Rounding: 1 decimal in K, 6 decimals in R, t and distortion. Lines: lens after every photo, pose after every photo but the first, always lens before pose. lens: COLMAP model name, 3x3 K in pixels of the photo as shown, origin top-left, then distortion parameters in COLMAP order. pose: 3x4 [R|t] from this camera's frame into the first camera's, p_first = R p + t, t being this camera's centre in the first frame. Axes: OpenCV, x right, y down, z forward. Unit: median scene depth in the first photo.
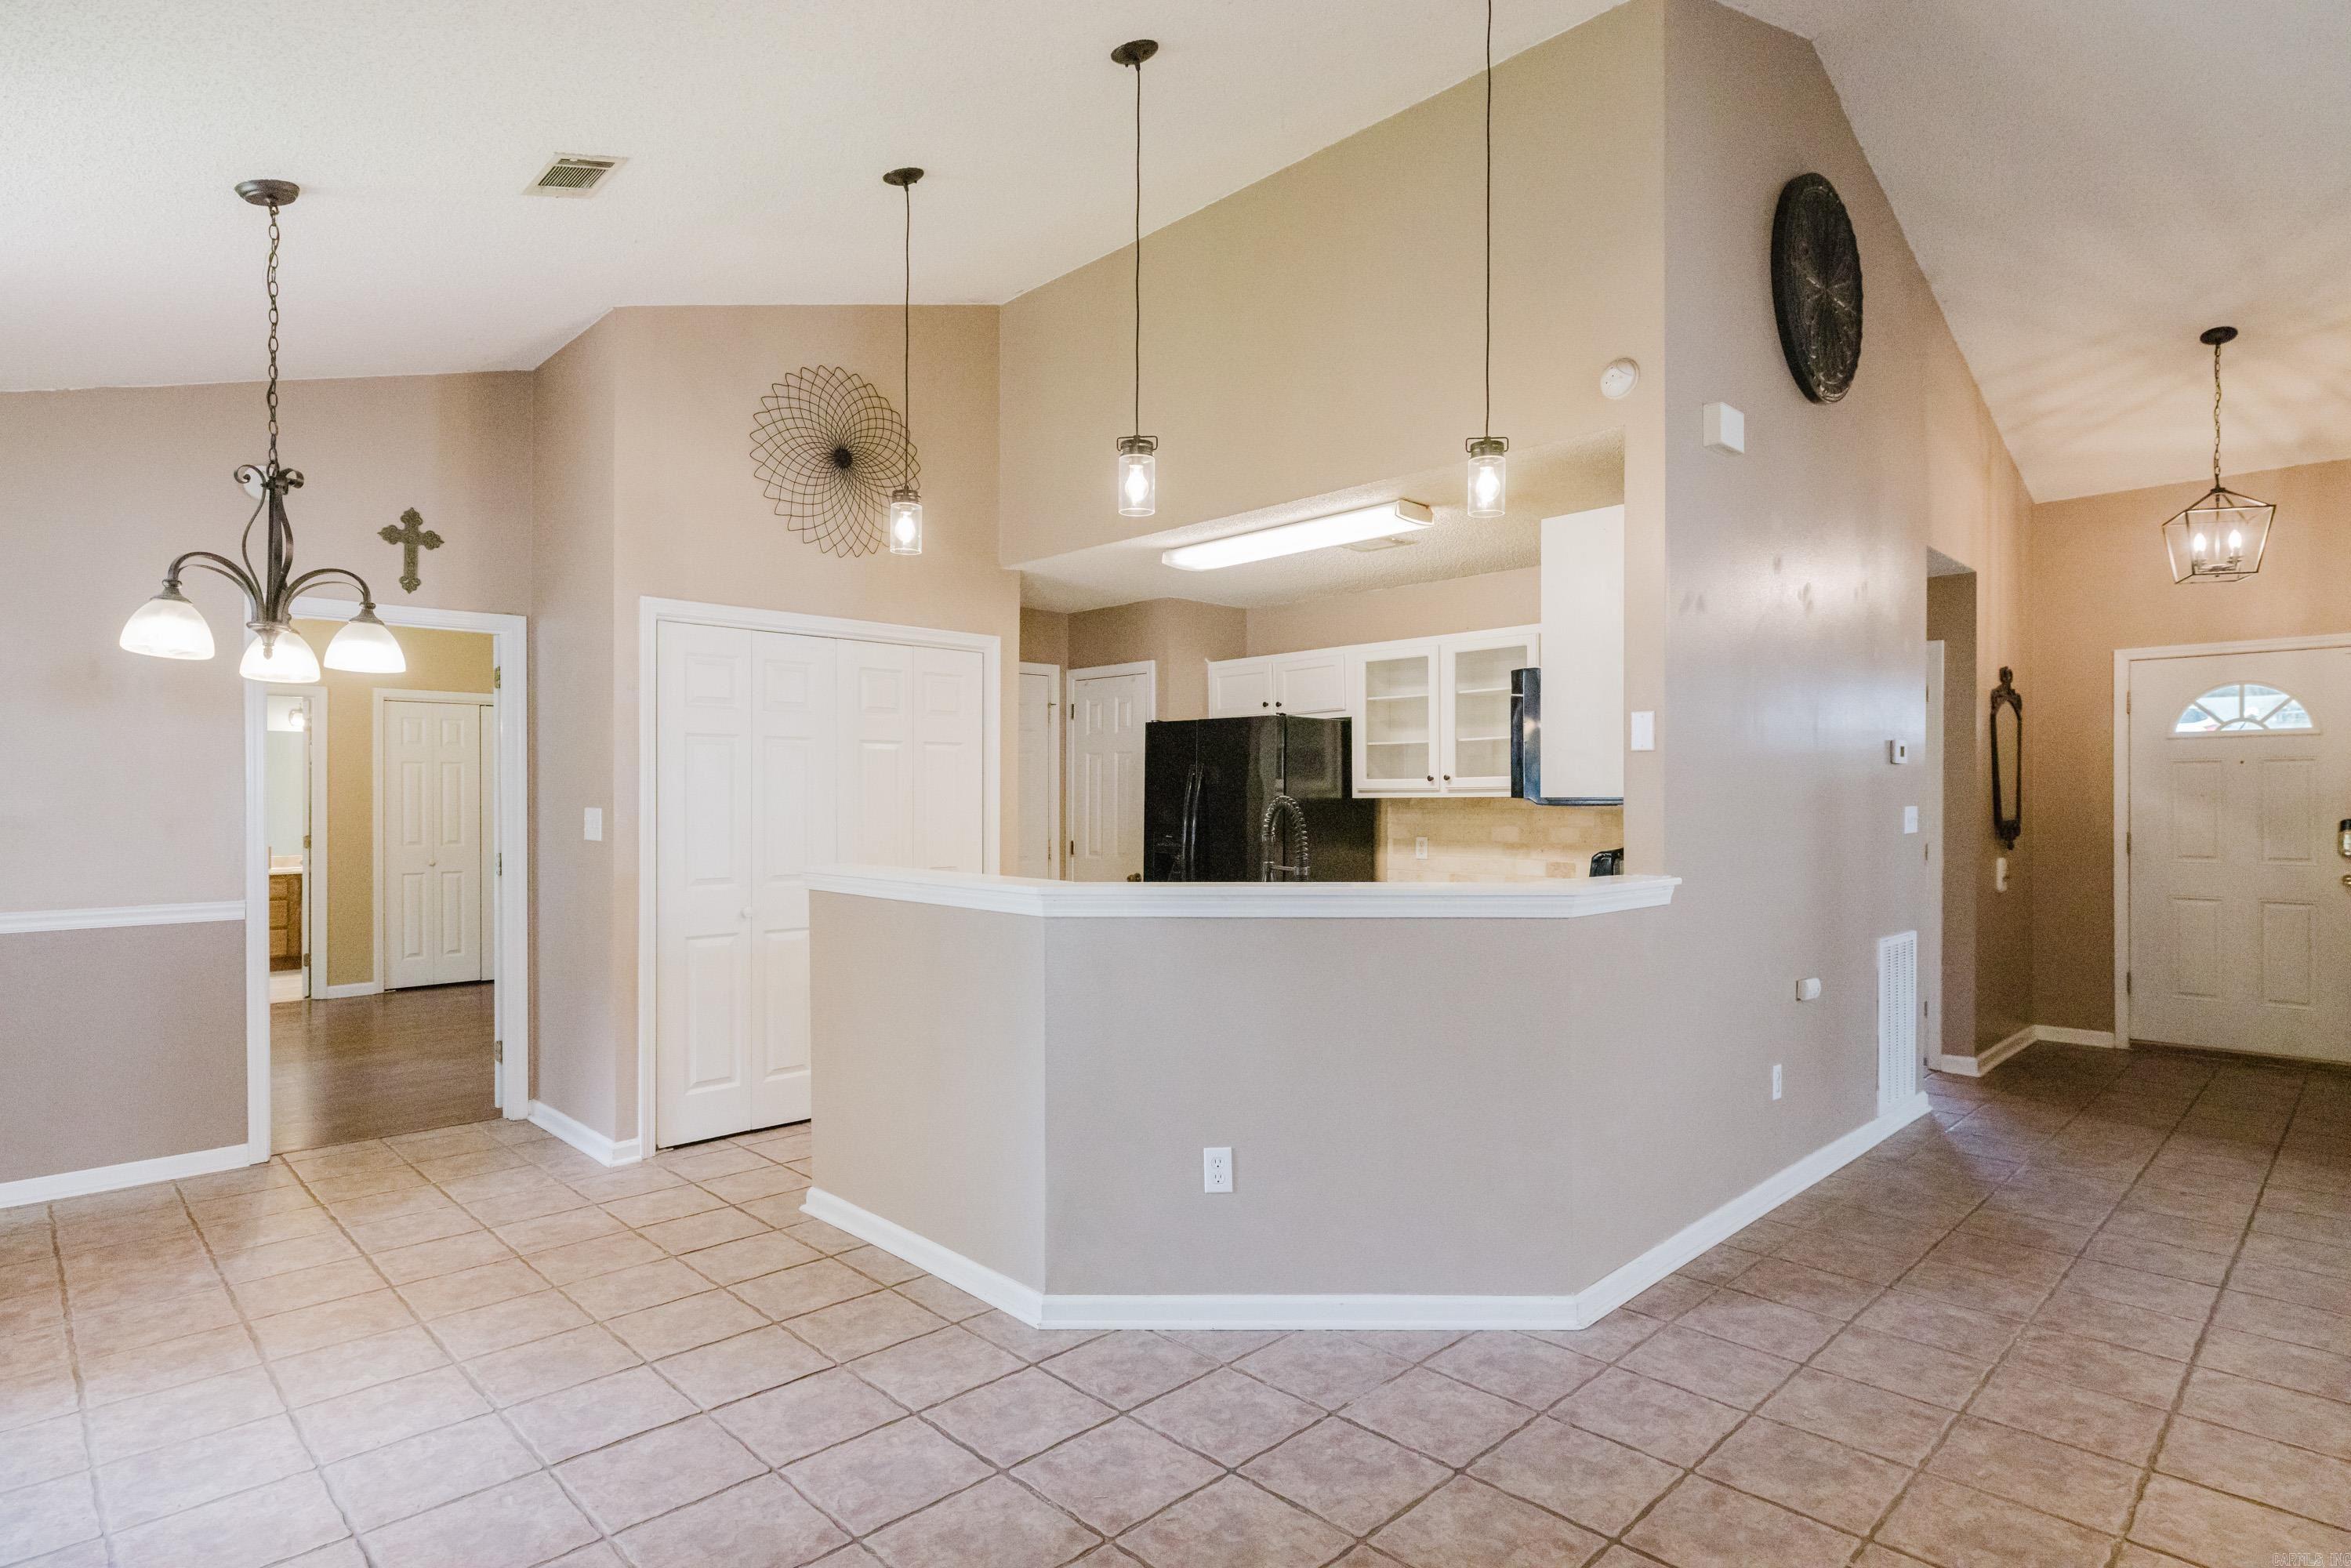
lens RADIAL K [[1221.2, 0, 1167.1], [0, 1221.2, 800.8], [0, 0, 1]] dist [0.000878, 0.000203]
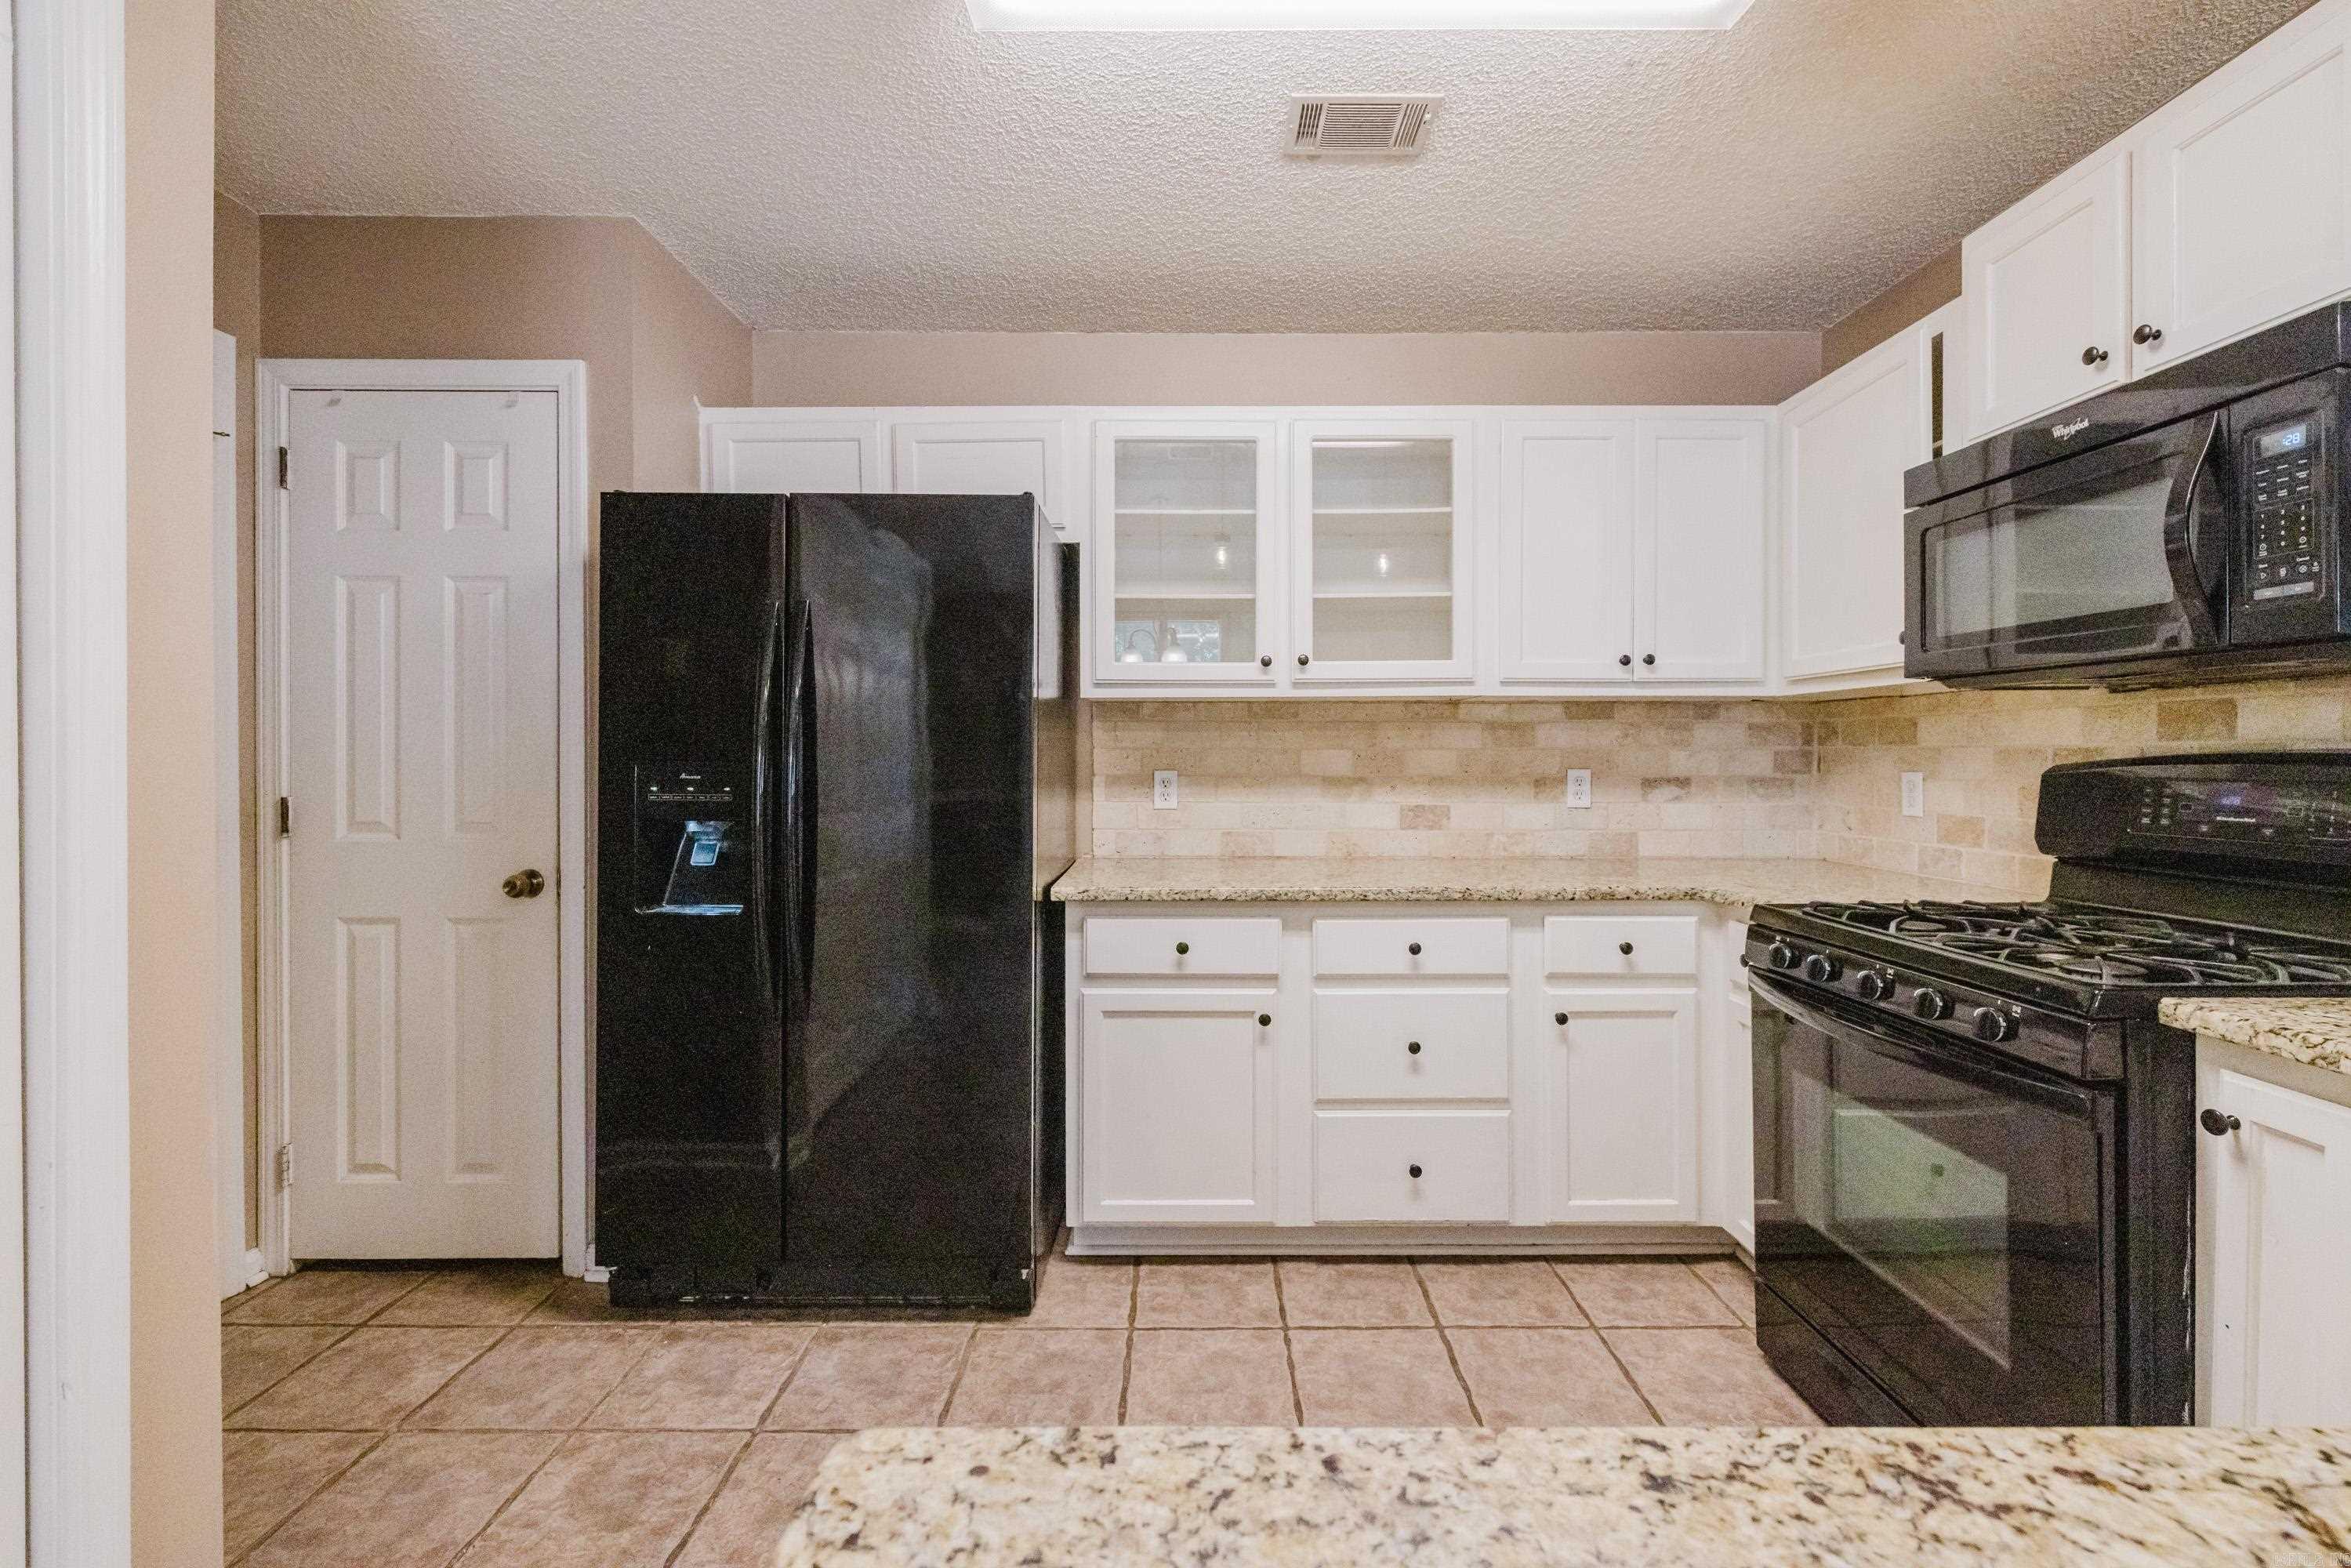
lens RADIAL K [[1004.1, 0, 1190.5], [0, 1004.1, 769.1], [0, 0, 1]] dist [-0.001029, 0.001044]
pose [[0.688476, -0.006005, 0.725234, -0.183006], [-0.001529, 0.999951, 0.009731, 0.034056], [-0.725258, -0.007808, 0.688433, 0.933388]]
